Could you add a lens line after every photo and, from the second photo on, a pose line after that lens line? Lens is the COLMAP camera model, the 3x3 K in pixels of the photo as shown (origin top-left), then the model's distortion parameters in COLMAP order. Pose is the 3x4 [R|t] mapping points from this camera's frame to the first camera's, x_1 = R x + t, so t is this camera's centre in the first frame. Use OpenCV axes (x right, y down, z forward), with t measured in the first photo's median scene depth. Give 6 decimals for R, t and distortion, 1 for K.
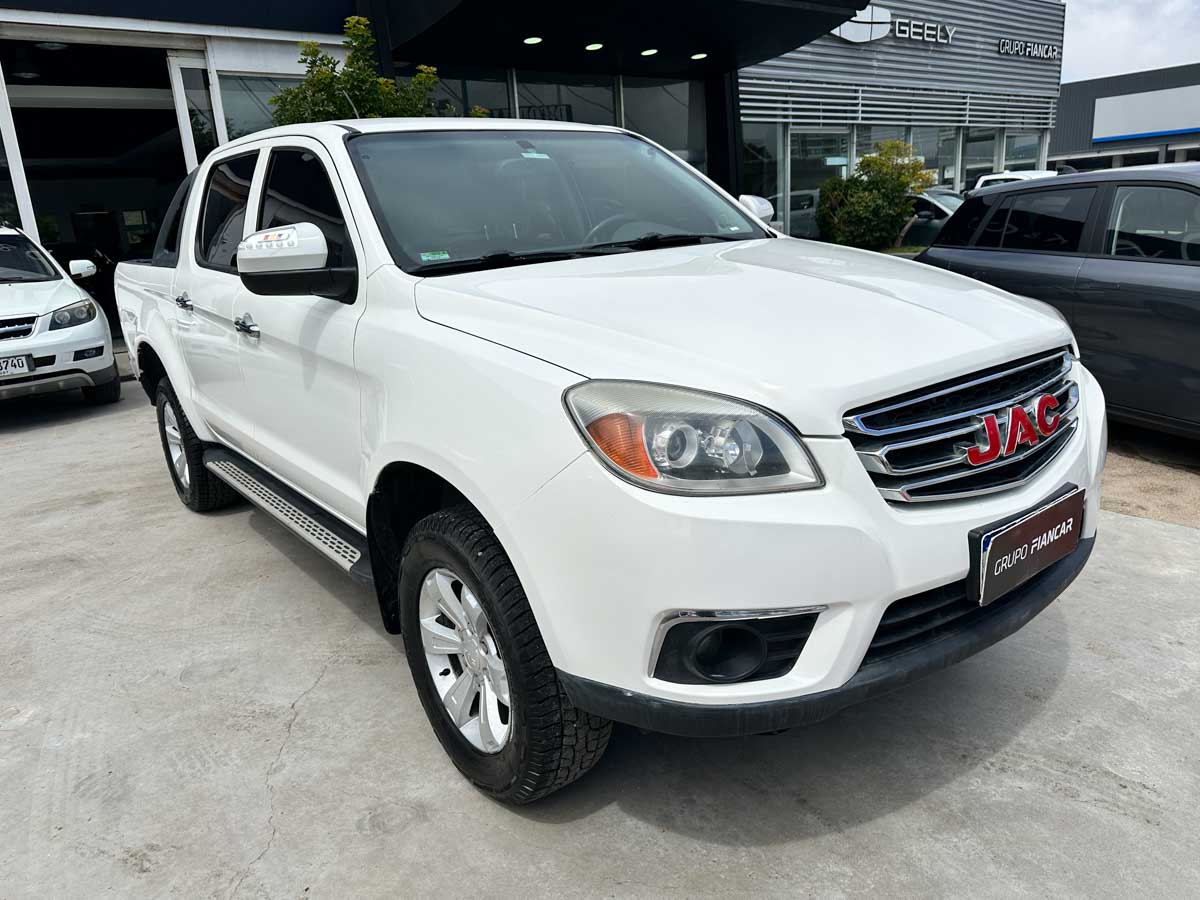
lens RADIAL K [[848.5, 0, 608.1], [0, 848.5, 446.8], [0, 0, 1]] dist [0.005468, -0.004504]
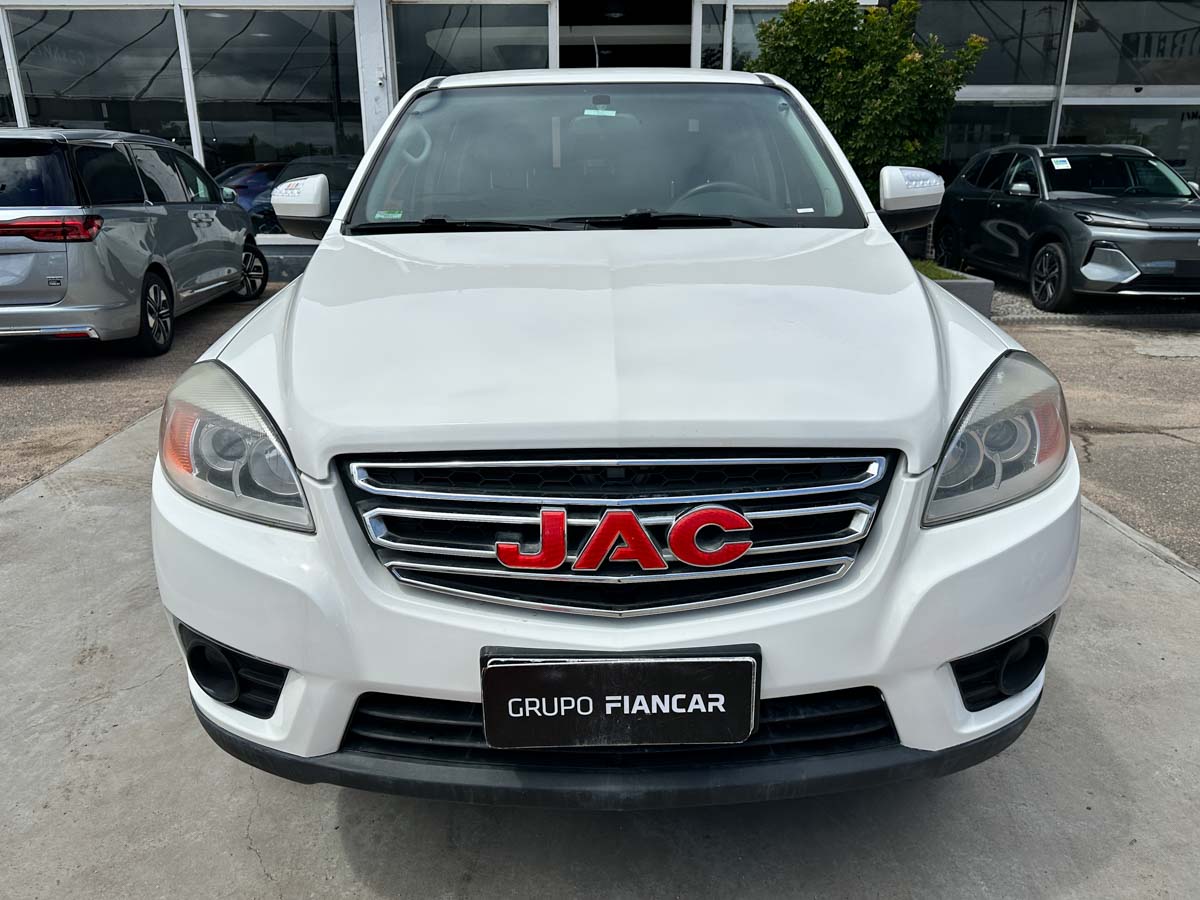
lens RADIAL K [[848.4, 0, 572.6], [0, 848.4, 421.5], [0, 0, 1]] dist [0.000852, 0.002889]
pose [[0.798134, 0.227377, -0.557926, 0.778322], [-0.200515, 0.973507, 0.109898, -0.178585], [0.568133, 0.024159, 0.822582, 0.370103]]
